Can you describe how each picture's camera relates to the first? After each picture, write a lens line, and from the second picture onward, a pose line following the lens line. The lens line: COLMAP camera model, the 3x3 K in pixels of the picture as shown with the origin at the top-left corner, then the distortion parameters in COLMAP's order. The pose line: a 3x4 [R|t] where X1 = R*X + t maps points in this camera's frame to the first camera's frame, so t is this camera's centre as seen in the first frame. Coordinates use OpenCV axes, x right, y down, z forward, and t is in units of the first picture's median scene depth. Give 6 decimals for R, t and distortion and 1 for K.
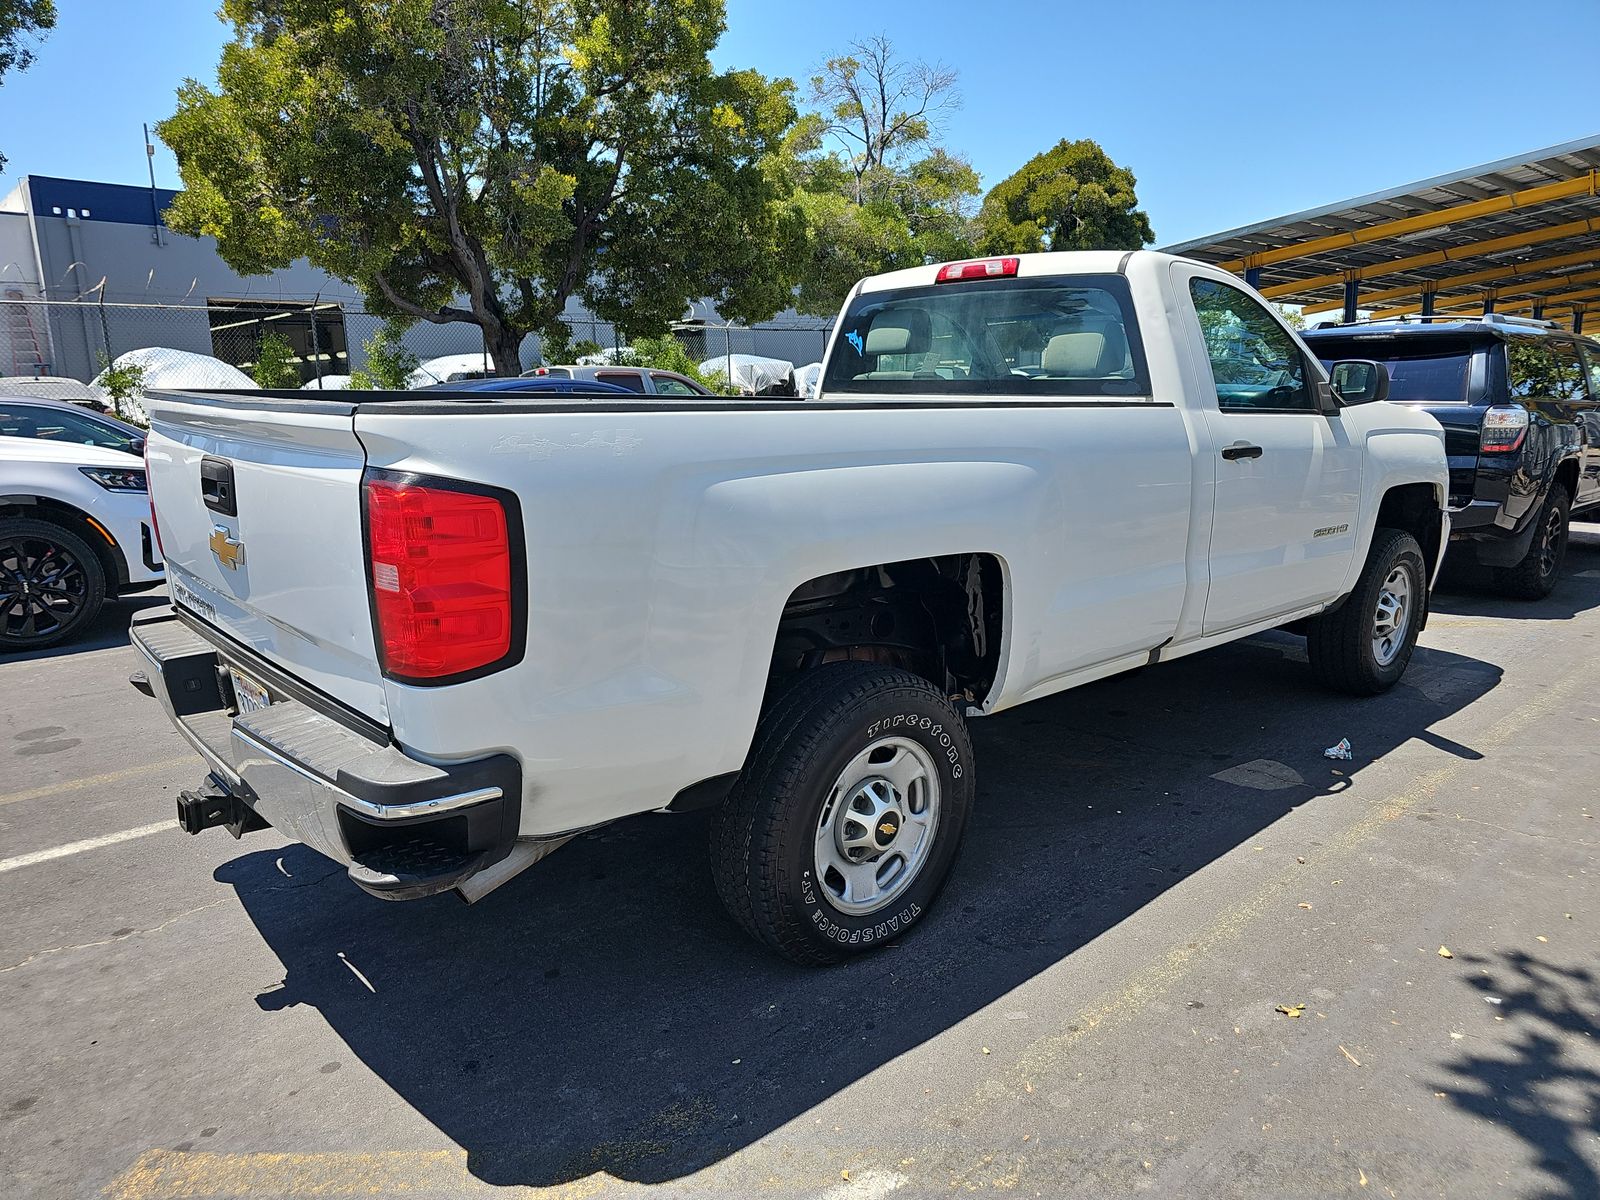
lens RADIAL K [[1077.6, 0, 797.6], [0, 1077.6, 607.3], [0, 0, 1]] dist [0.004984, -0.006704]
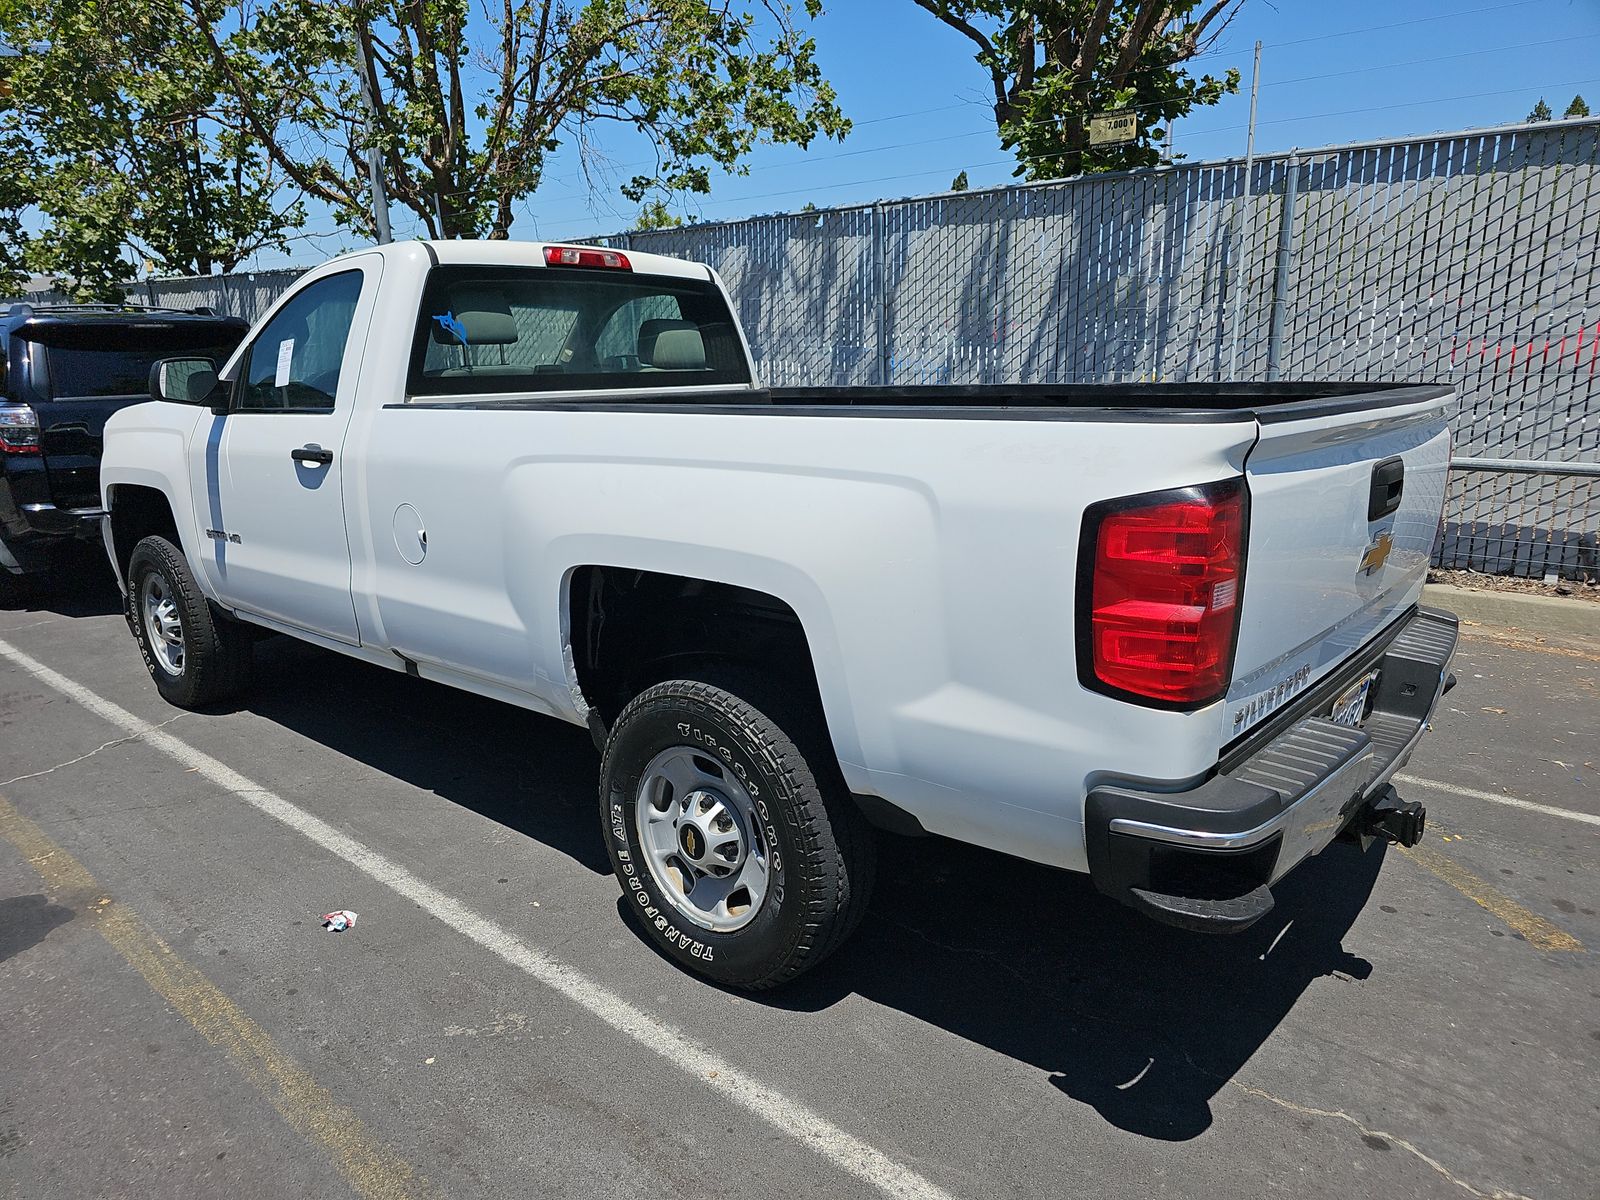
lens RADIAL K [[1072.1, 0, 800.0], [0, 1072.1, 600.0], [0, 0, 1]] dist [0.009739, -0.001017]
pose [[-0.143834, -0.215528, 0.965847, -0.615082], [0.210697, 0.946948, 0.242687, -0.156099], [-0.966912, 0.238408, -0.090792, 0.703381]]
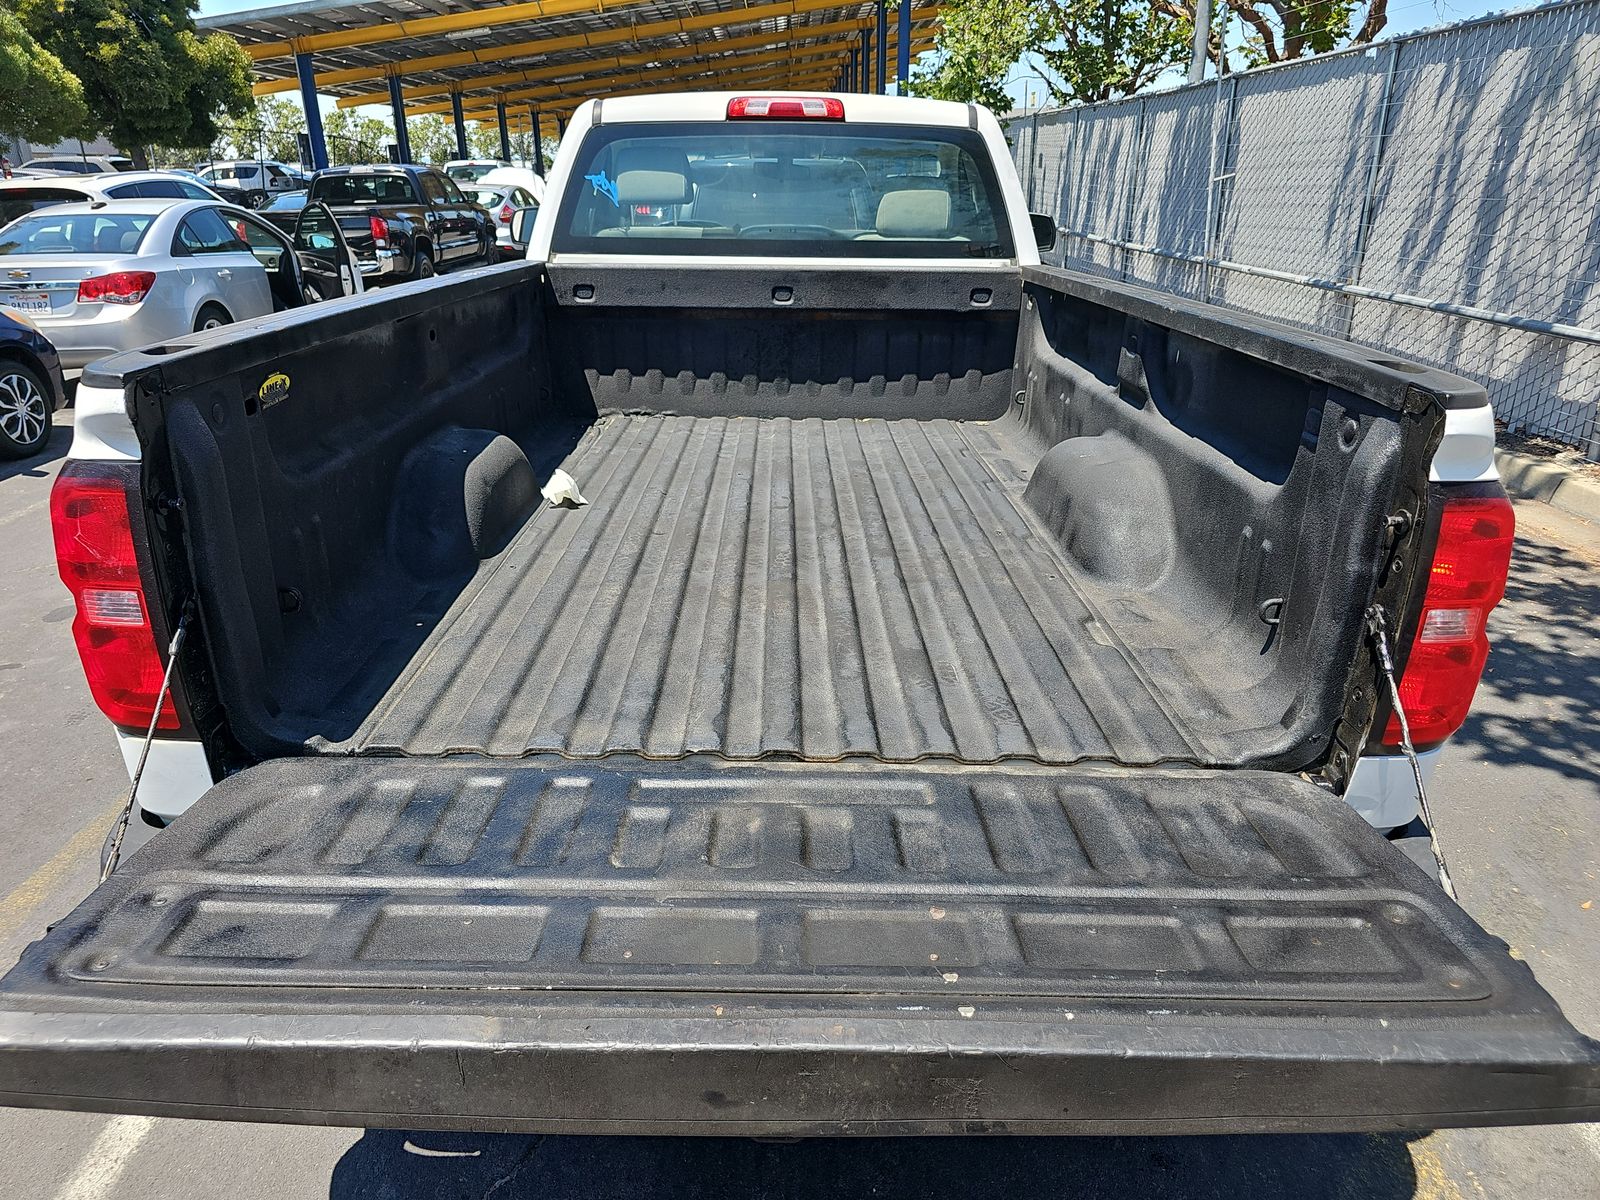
lens RADIAL K [[1077.6, 0, 797.6], [0, 1077.6, 607.3], [0, 0, 1]] dist [0.004984, -0.006704]
pose [[0.650344, -0.269994, 0.710040, -0.397144], [0.142215, 0.961453, 0.235335, -0.092894], [-0.746209, -0.052070, 0.663673, 0.285187]]
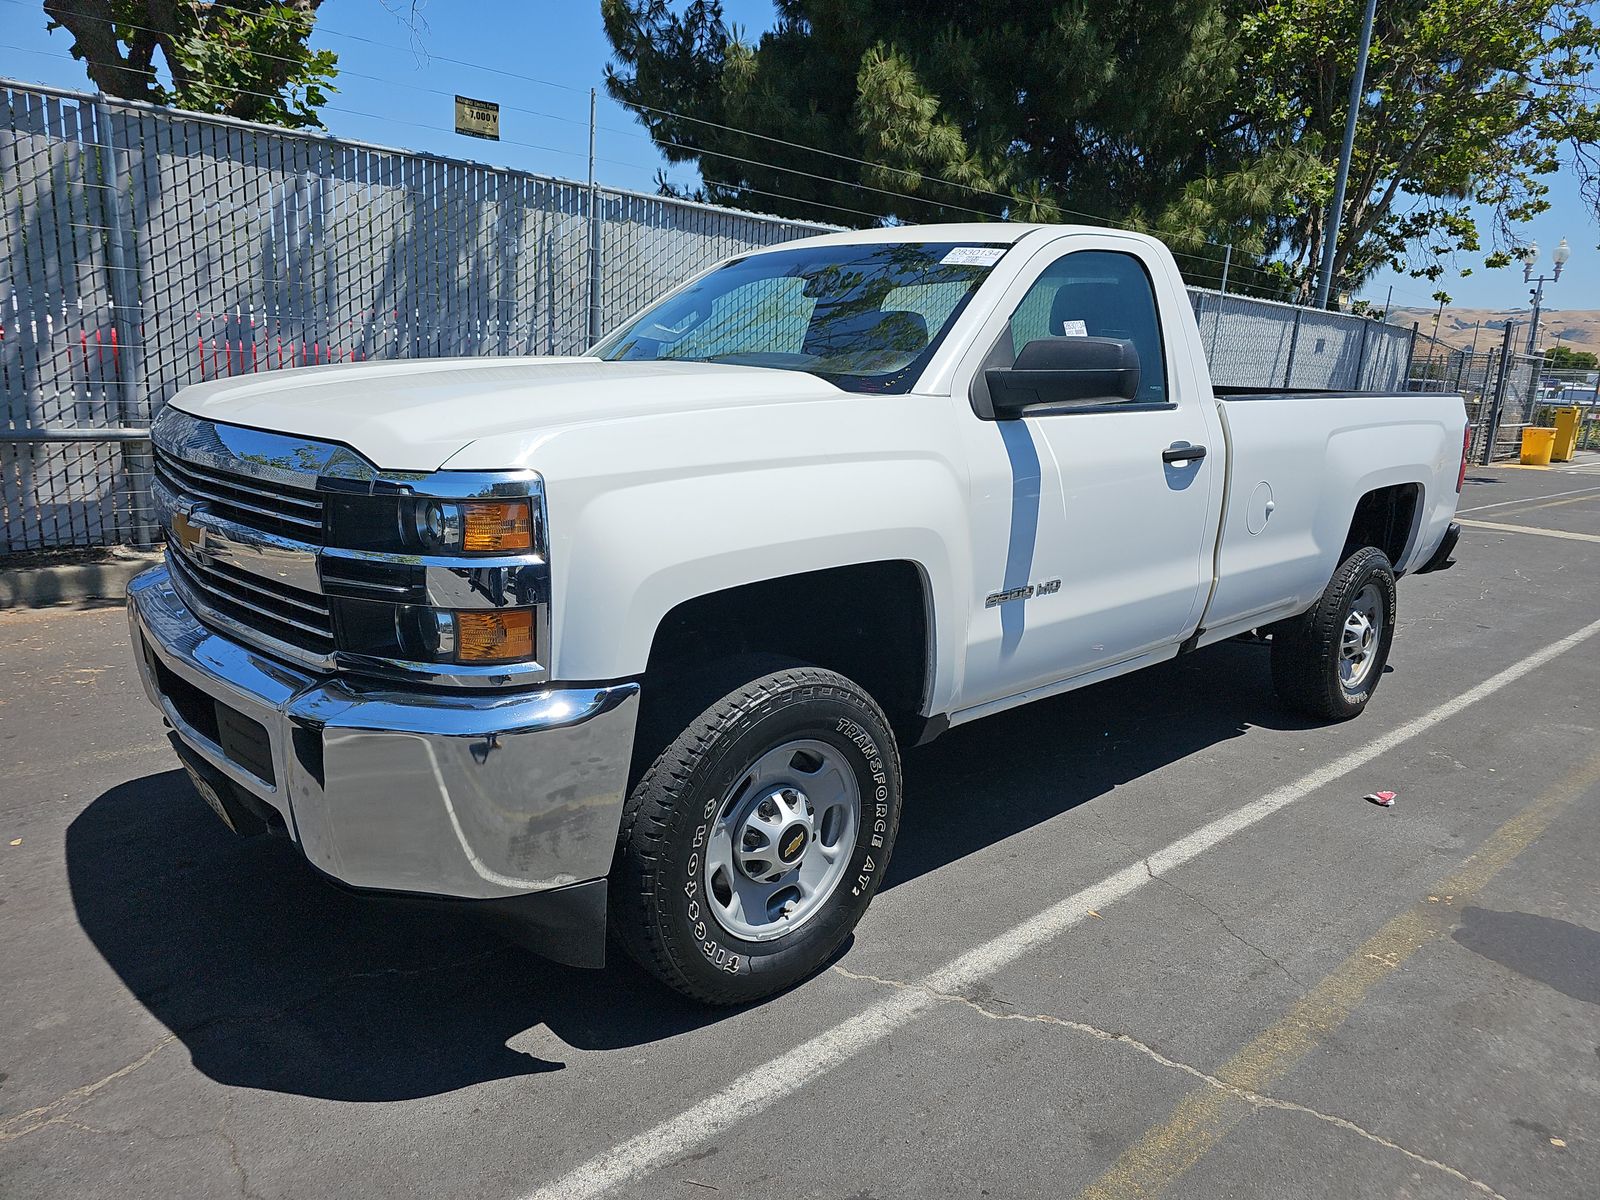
lens RADIAL K [[1067.9, 0, 800.0], [0, 1067.9, 600.0], [0, 0, 1]] dist [0.014924, -0.002543]
pose [[-0.998578, -0.030329, -0.043851, 0.295284], [-0.045427, 0.914530, 0.401958, -0.297663], [0.027912, 0.403379, -0.914607, 1.472147]]
